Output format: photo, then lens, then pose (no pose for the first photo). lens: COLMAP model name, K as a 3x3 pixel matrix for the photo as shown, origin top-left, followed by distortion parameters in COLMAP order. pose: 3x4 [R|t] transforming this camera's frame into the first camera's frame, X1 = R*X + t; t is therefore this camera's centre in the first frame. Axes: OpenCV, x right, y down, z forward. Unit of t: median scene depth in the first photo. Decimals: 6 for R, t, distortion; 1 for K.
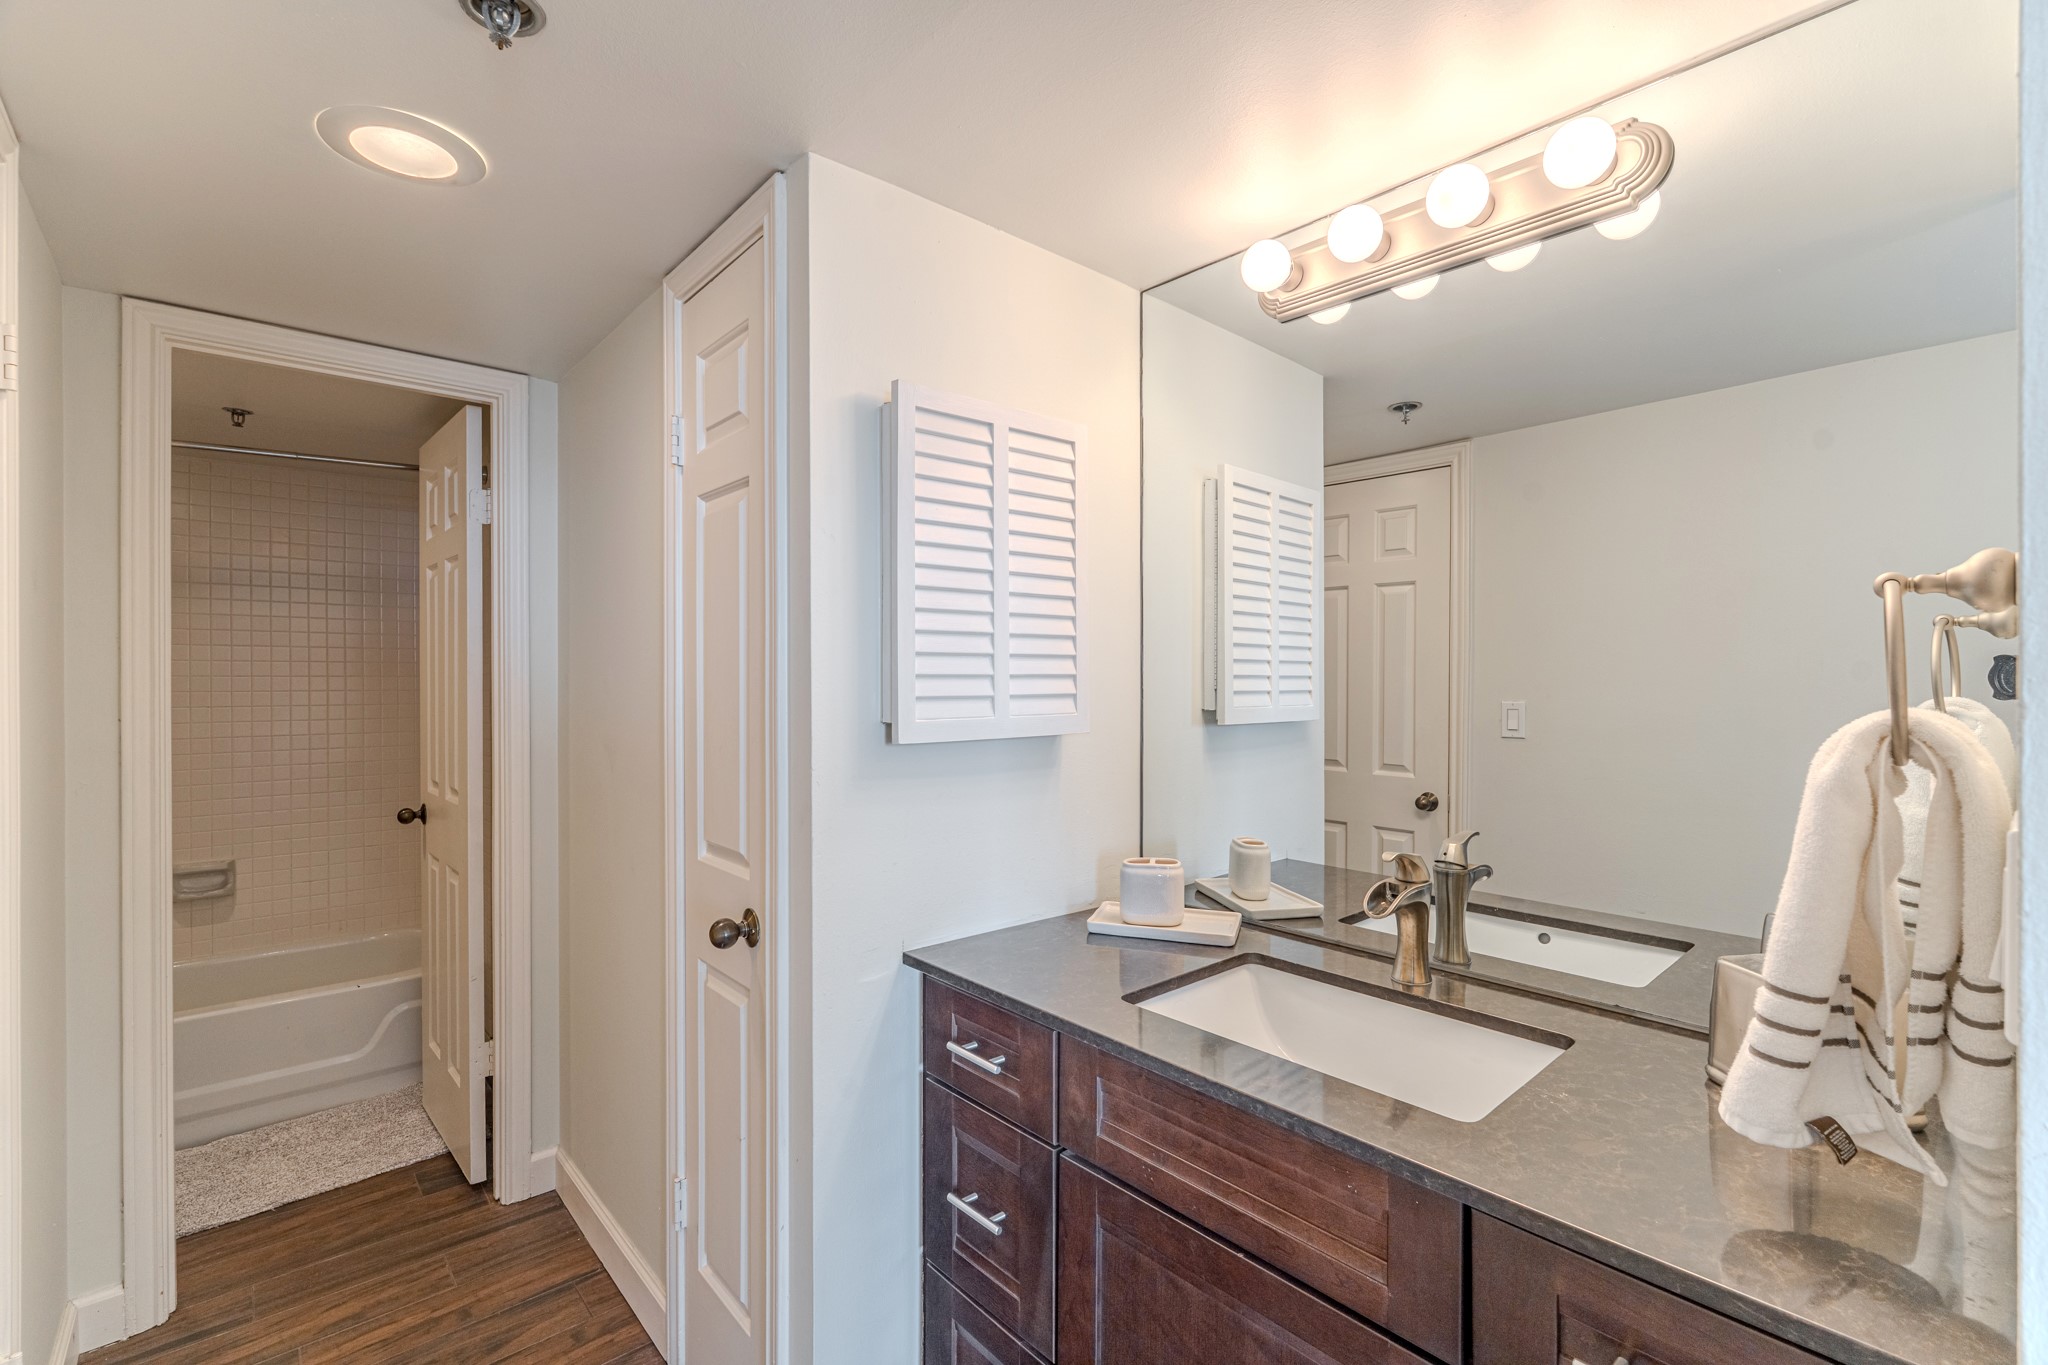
lens RADIAL K [[910.3, 0, 1023.4], [0, 910.3, 680.4], [0, 0, 1]] dist [-0.005505, 0.001389]
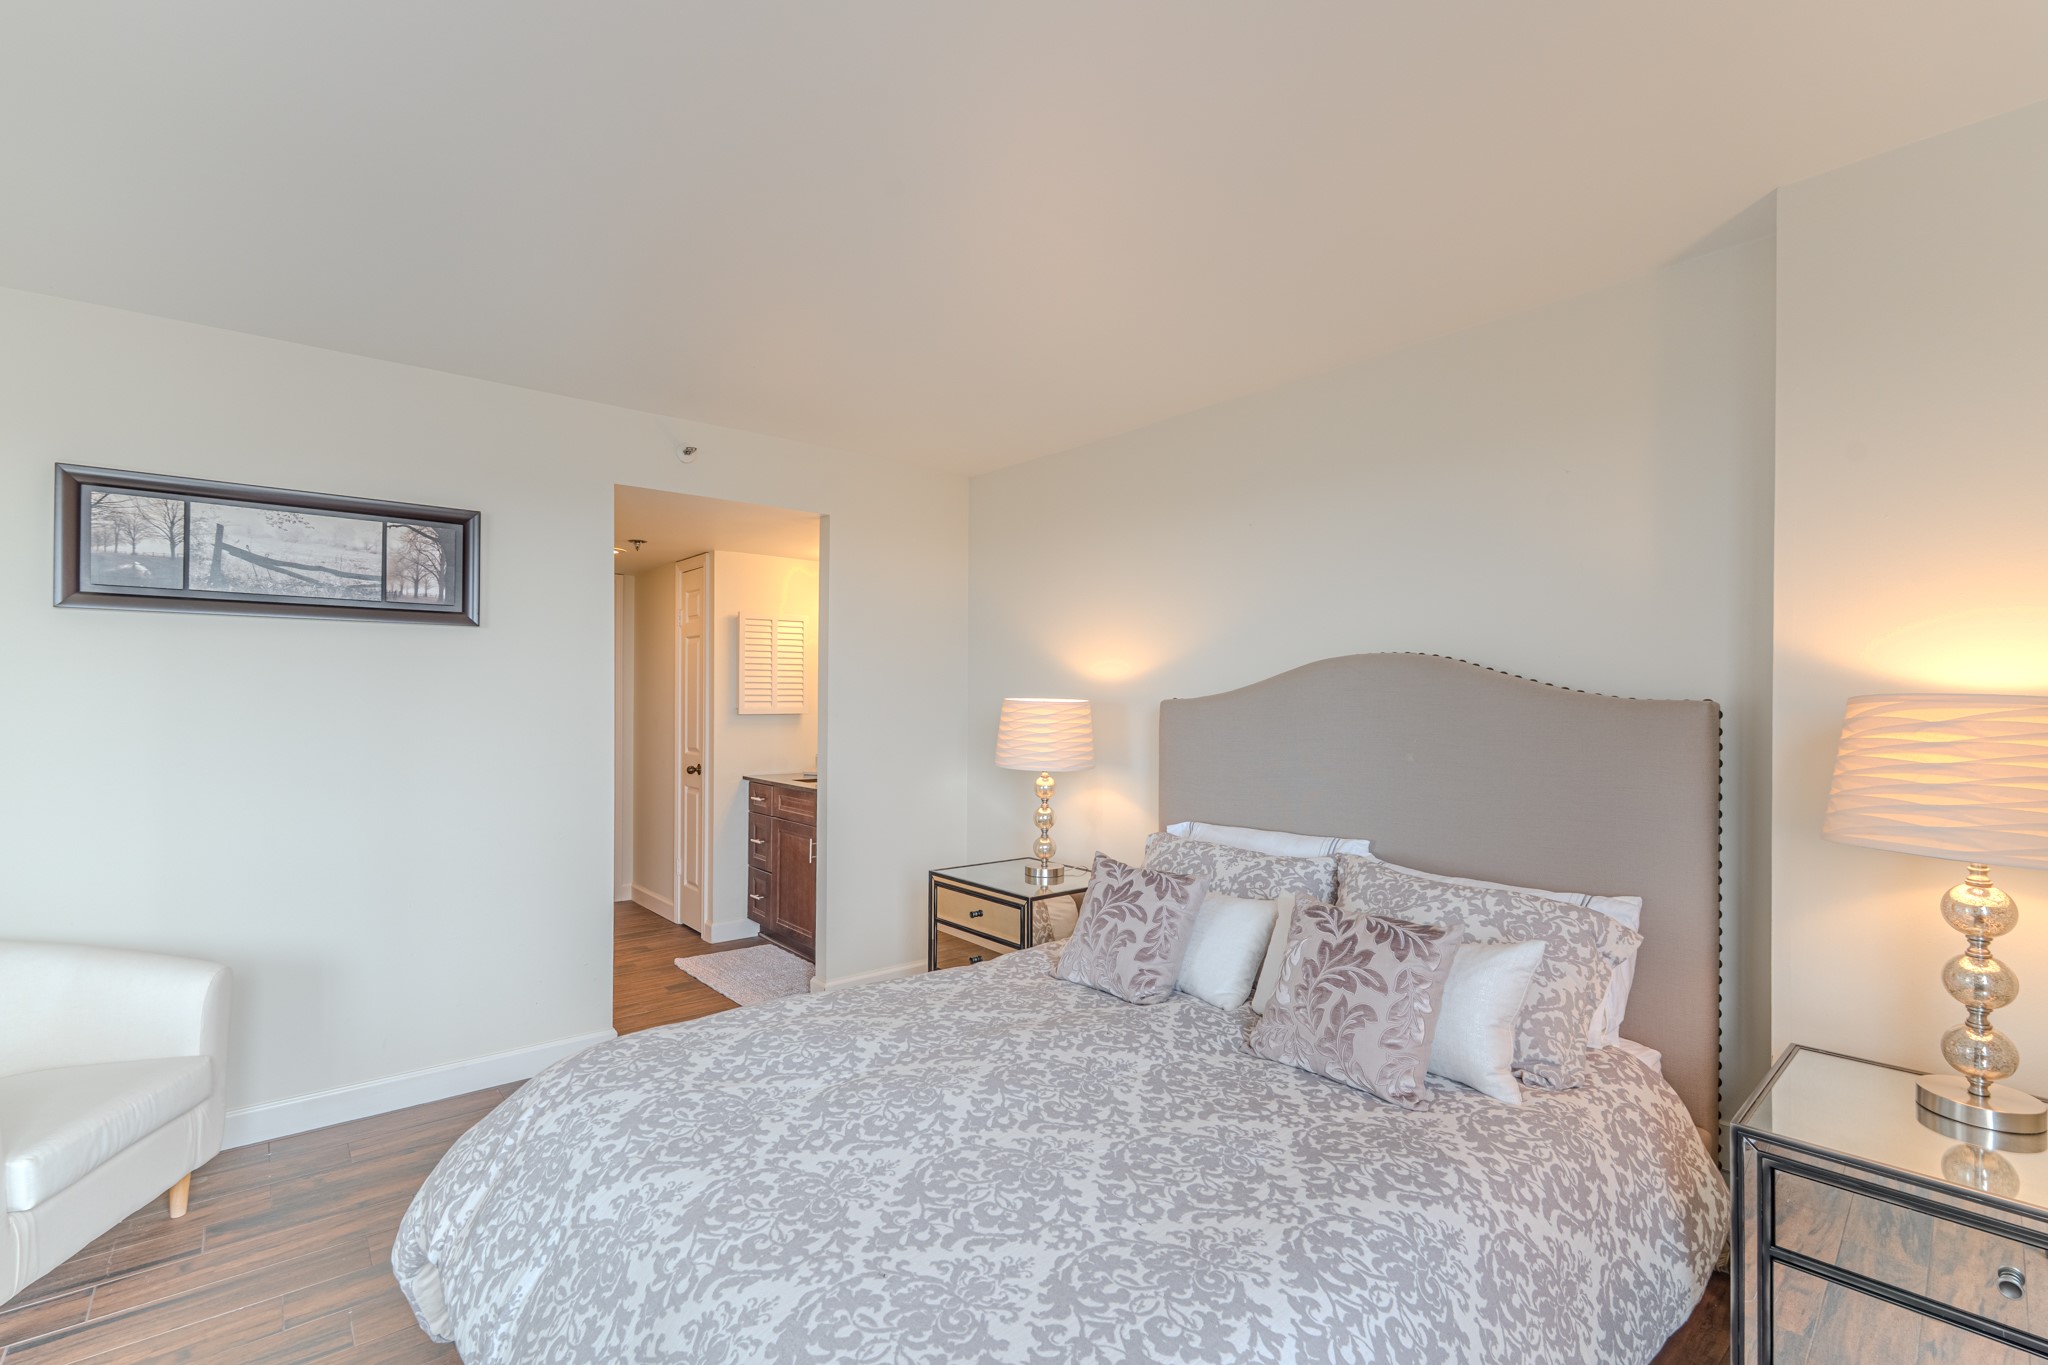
lens RADIAL K [[910.3, 0, 1020.8], [0, 910.3, 691.7], [0, 0, 1]] dist [-0.005505, 0.001389]
pose [[0.999725, 0.000981, -0.023422, 0.976249], [-0.001211, 0.999951, -0.009803, 0.016130], [0.023411, 0.009829, 0.999678, -2.357426]]
